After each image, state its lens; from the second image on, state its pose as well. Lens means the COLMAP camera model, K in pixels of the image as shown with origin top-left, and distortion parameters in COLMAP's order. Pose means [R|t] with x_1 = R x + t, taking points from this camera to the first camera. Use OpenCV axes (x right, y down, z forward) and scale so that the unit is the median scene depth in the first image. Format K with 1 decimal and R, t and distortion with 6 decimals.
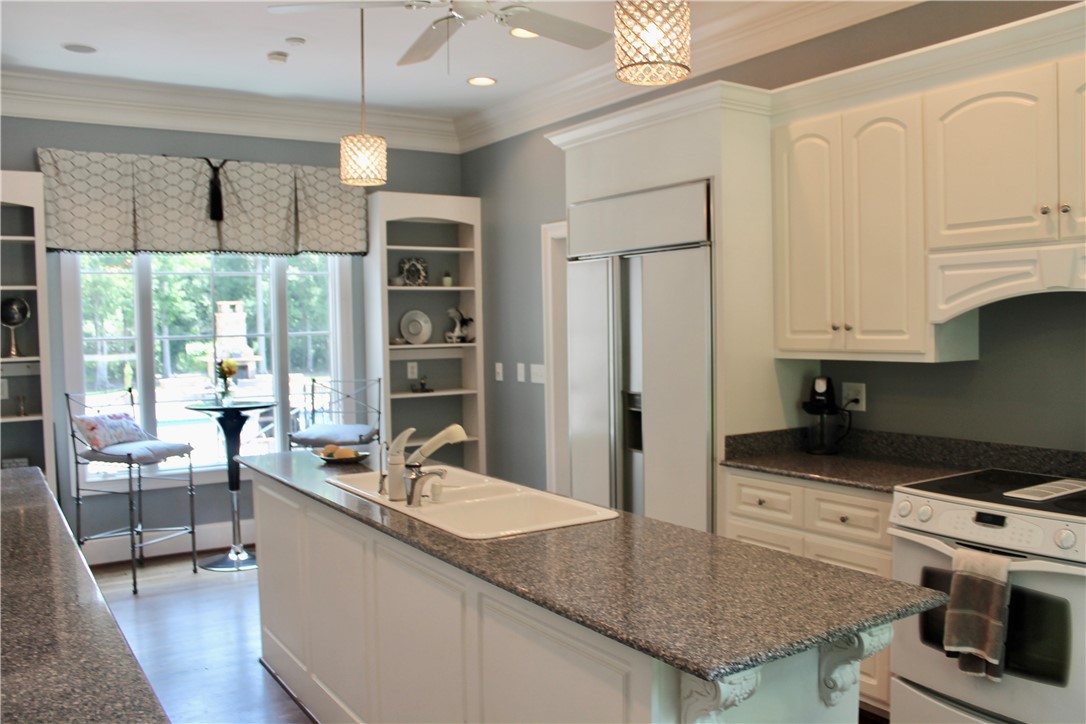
lens RADIAL K [[902.2, 0, 553.7], [0, 902.2, 362.9], [0, 0, 1]] dist [-0.163389, 0.148521]
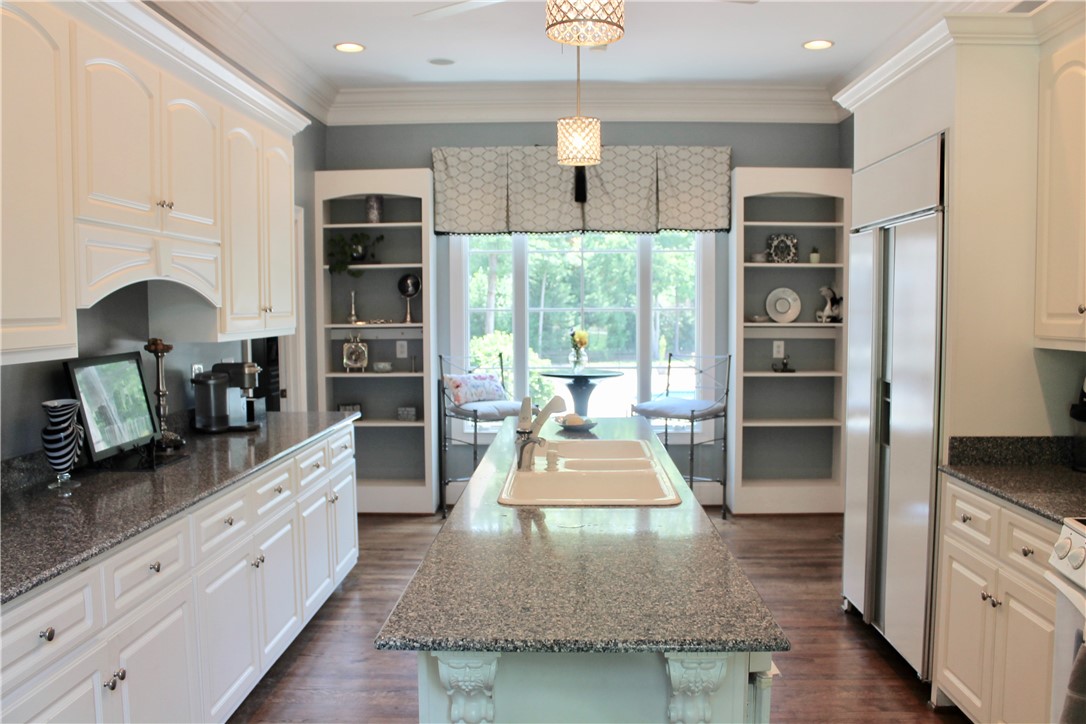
lens RADIAL K [[902.2, 0, 553.7], [0, 902.2, 362.9], [0, 0, 1]] dist [-0.163389, 0.148521]
pose [[0.828597, 0.049640, -0.557641, 0.219143], [-0.036601, 0.998734, 0.034520, -0.001823], [0.558648, -0.008193, 0.829364, 0.068788]]
